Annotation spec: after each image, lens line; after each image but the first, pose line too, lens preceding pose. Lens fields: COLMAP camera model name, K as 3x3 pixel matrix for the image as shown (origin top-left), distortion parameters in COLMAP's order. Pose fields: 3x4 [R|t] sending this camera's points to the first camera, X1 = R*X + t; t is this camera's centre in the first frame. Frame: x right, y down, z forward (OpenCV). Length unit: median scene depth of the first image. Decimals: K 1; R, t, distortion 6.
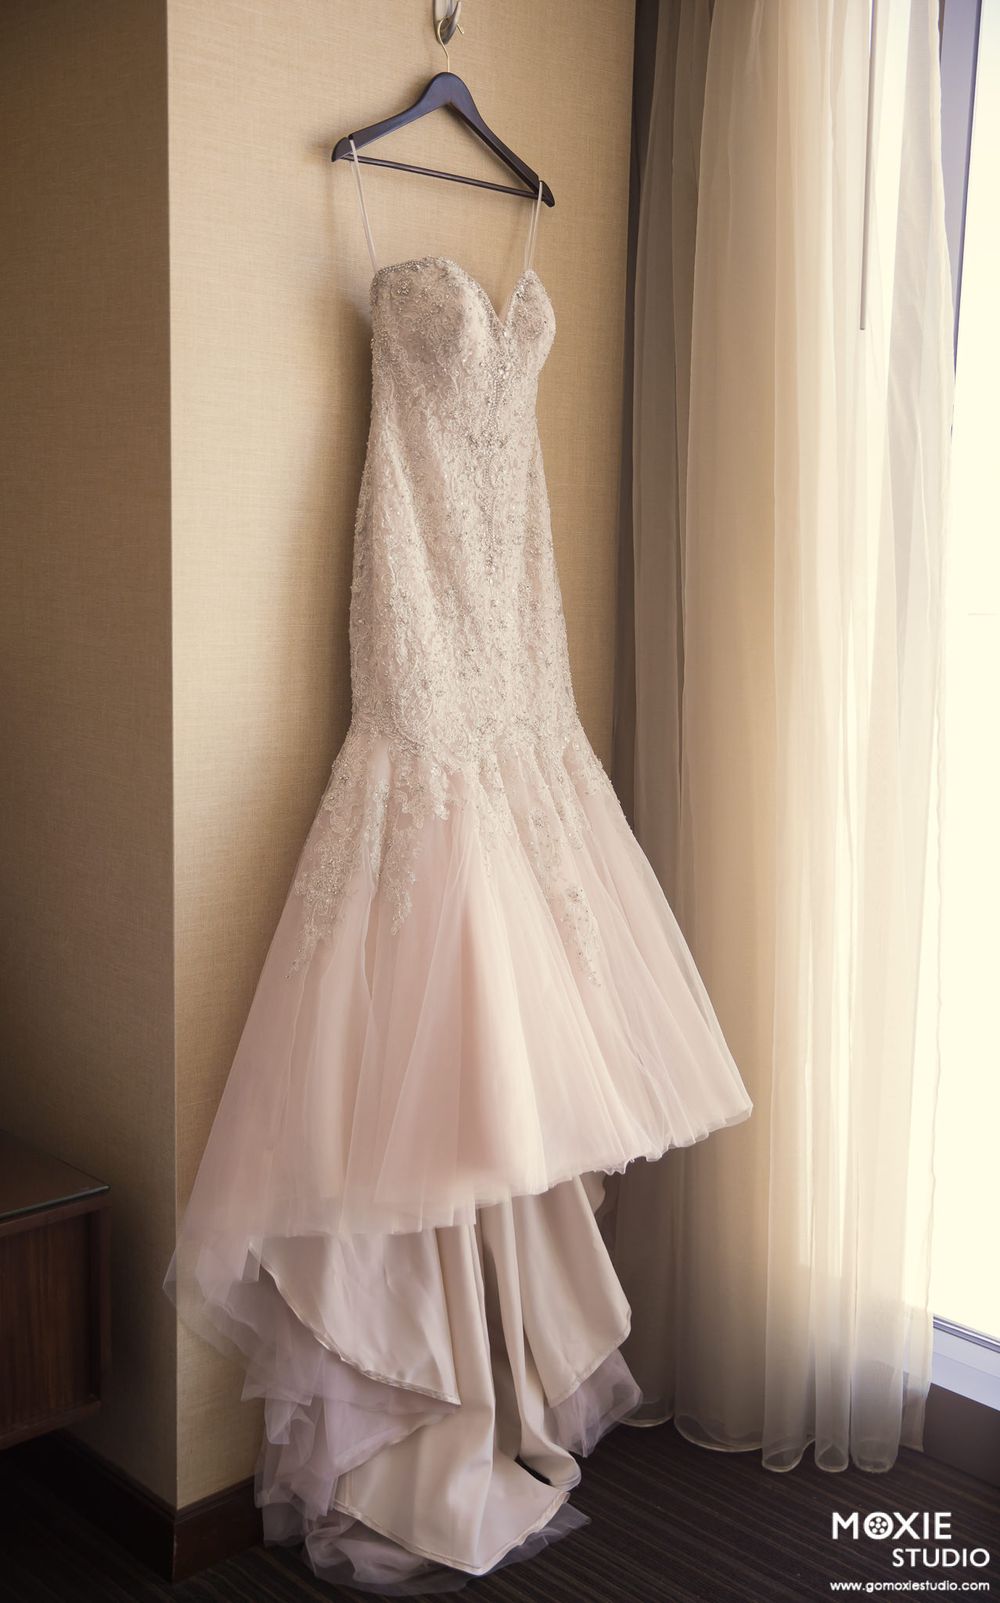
lens RADIAL K [[1936.9, 0, 495.9], [0, 1936.9, 803.1], [0, 0, 1]] dist [0.073504, 0.000000]
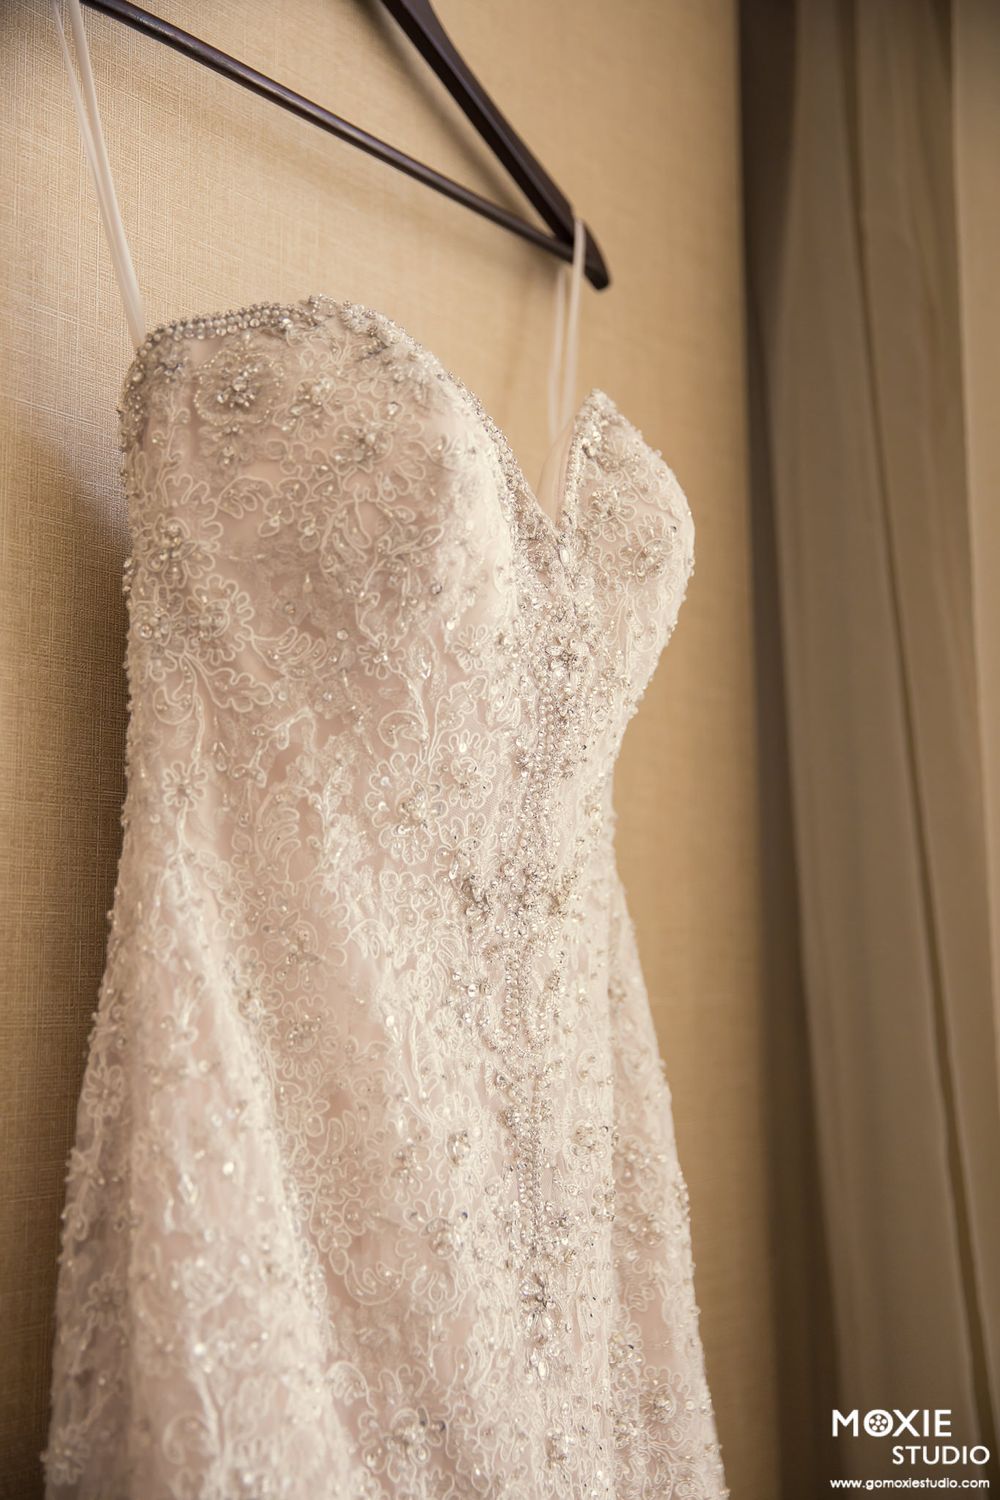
lens RADIAL K [[1930.3, 0, 501.4], [0, 1930.3, 754.0], [0, 0, 1]] dist [0.029827, 0.000000]
pose [[0.991203, -0.017574, 0.131179, -0.046398], [0.050093, 0.967224, -0.248933, -0.135372], [-0.122504, 0.253315, 0.959596, 0.719238]]
